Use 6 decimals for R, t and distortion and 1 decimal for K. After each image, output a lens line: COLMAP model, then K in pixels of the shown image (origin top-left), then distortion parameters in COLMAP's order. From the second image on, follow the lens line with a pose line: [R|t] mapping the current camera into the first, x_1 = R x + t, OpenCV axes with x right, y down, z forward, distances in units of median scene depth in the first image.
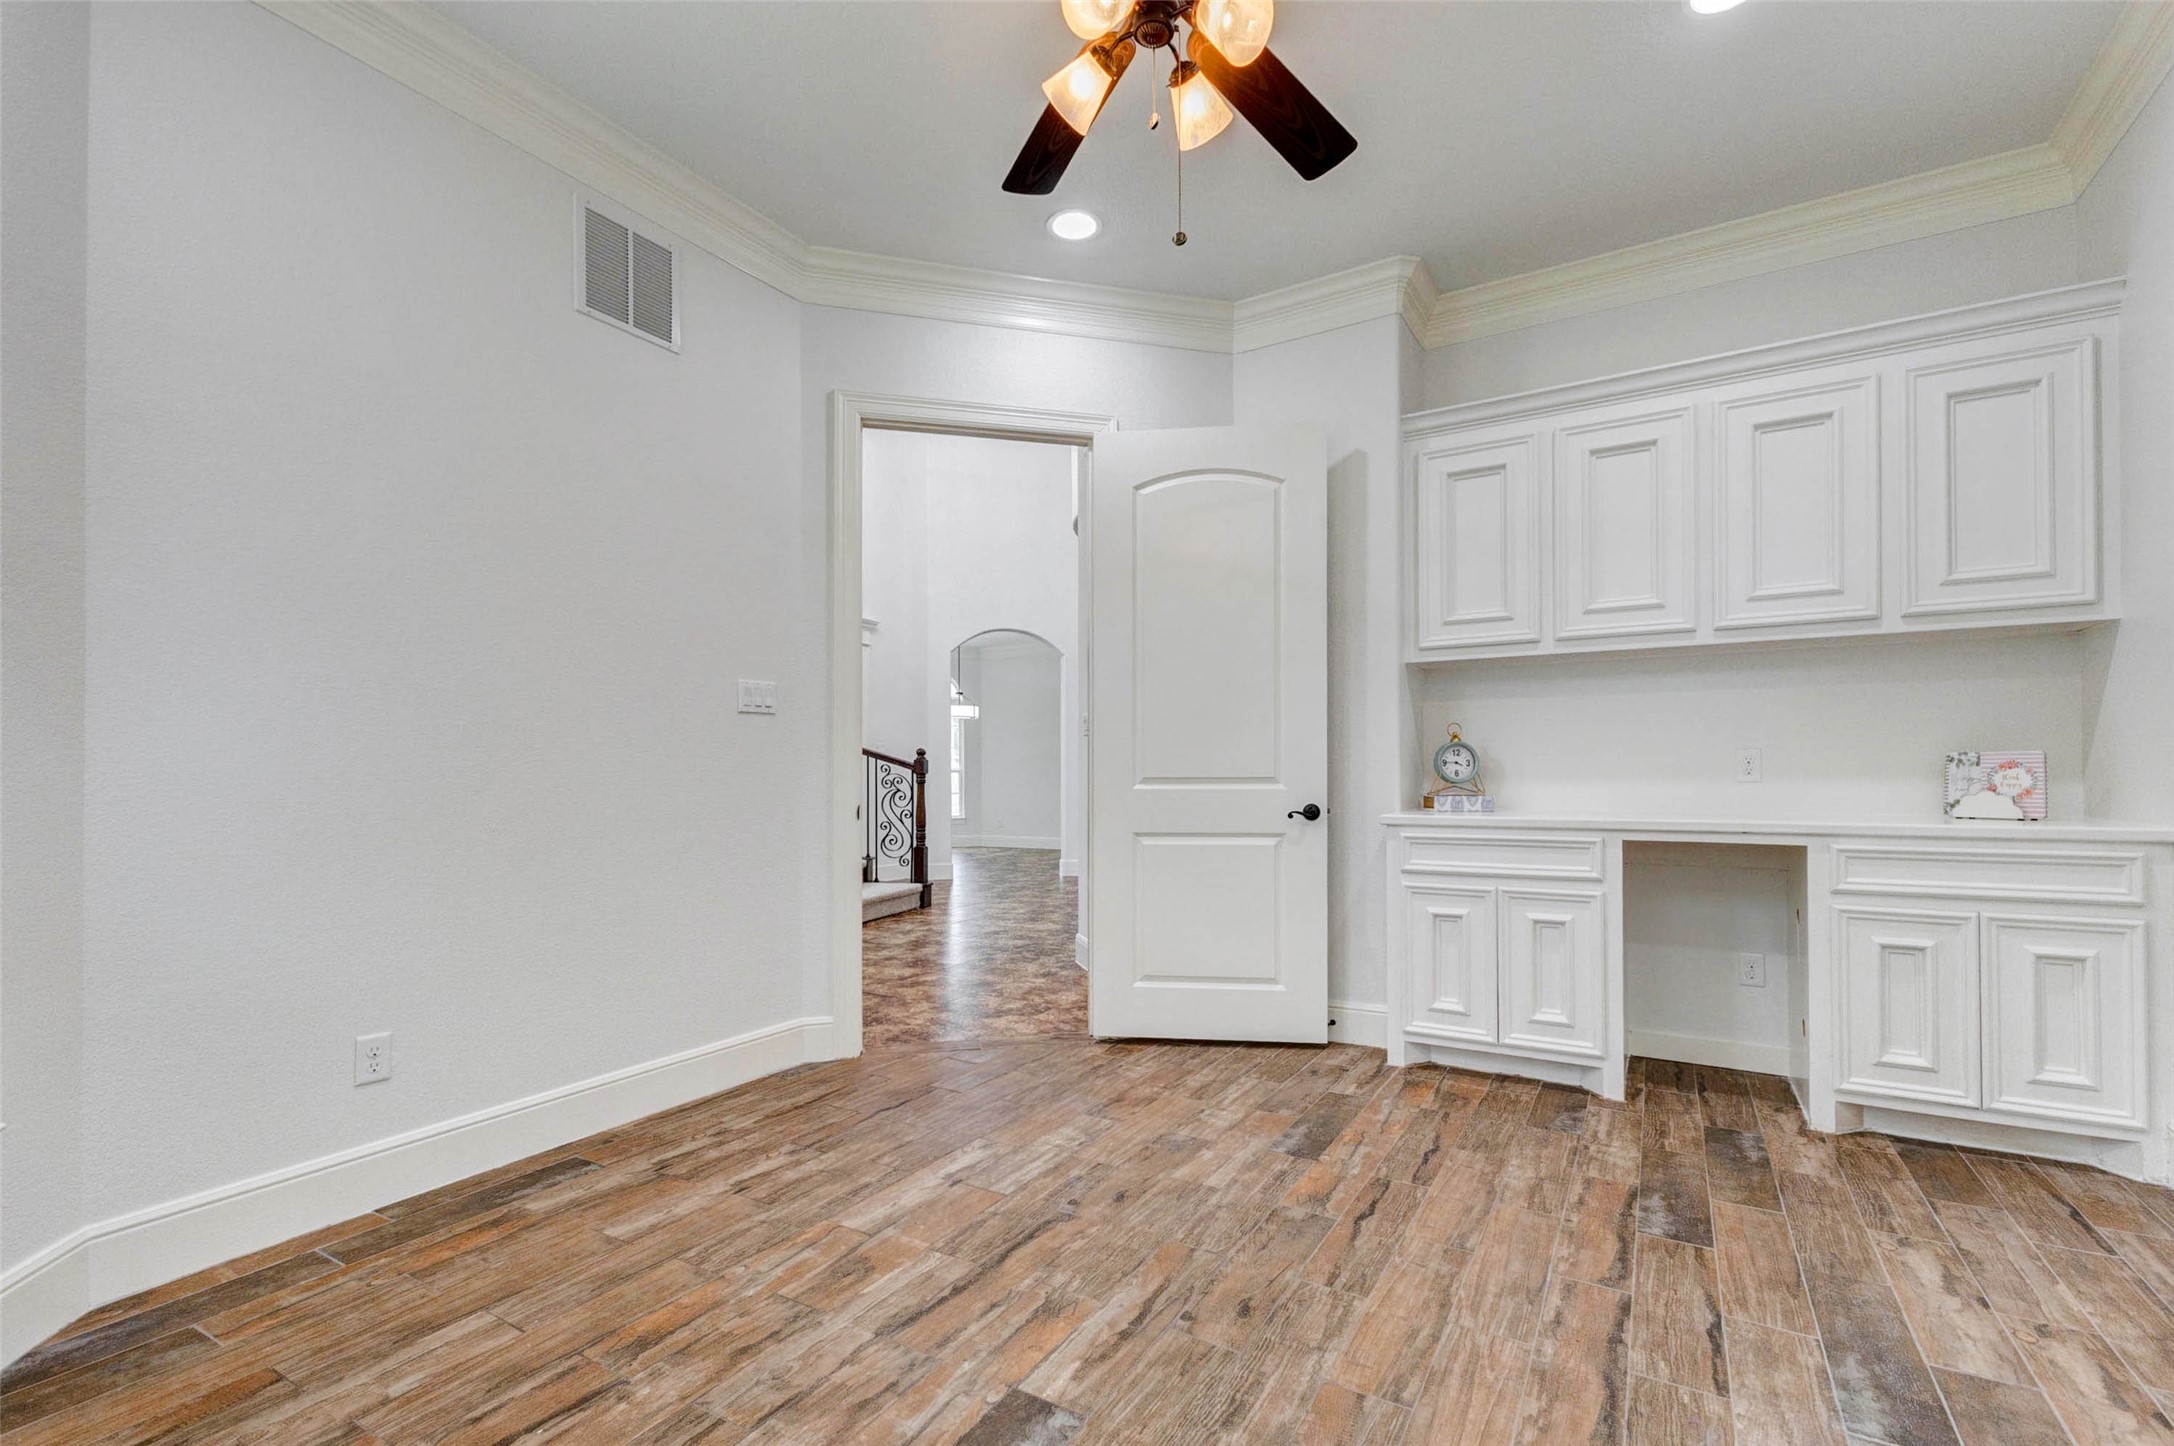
lens RADIAL K [[955.4, 0, 1084.4], [0, 955.4, 729.2], [0, 0, 1]] dist [0.008643, -0.000163]
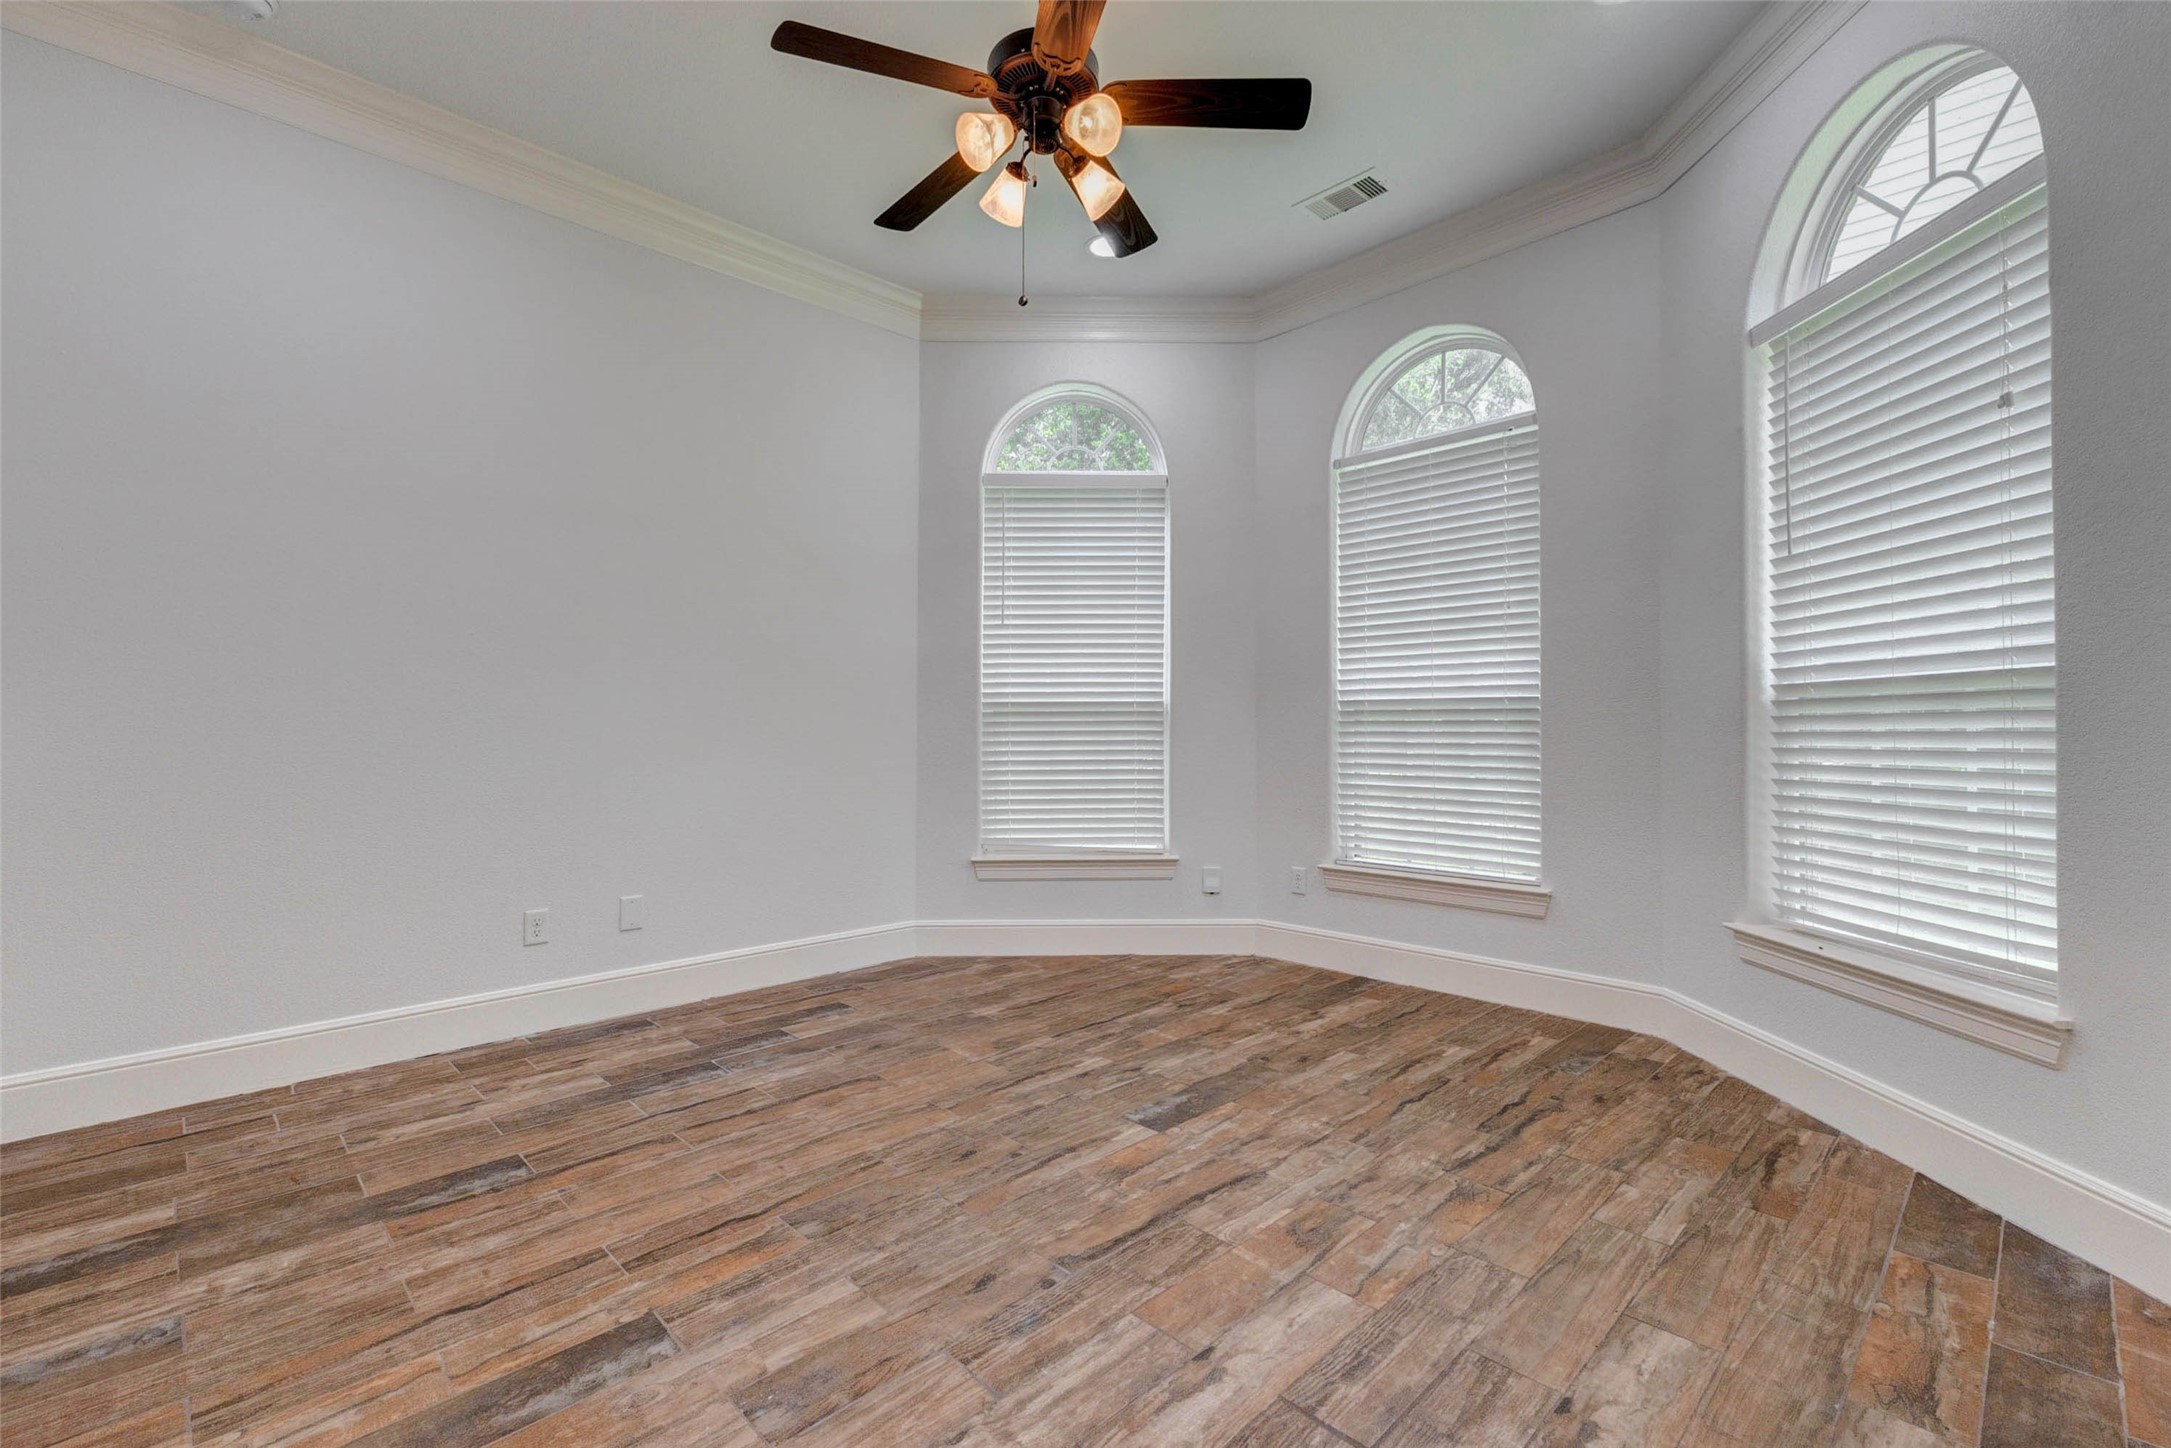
lens RADIAL K [[954.1, 0, 1082.9], [0, 954.1, 730.2], [0, 0, 1]] dist [0.008643, -0.000163]
pose [[-0.969179, 0.010622, 0.246130, -0.252055], [-0.002380, 0.998620, -0.052469, 0.107810], [-0.246348, -0.051437, -0.967816, 1.921591]]
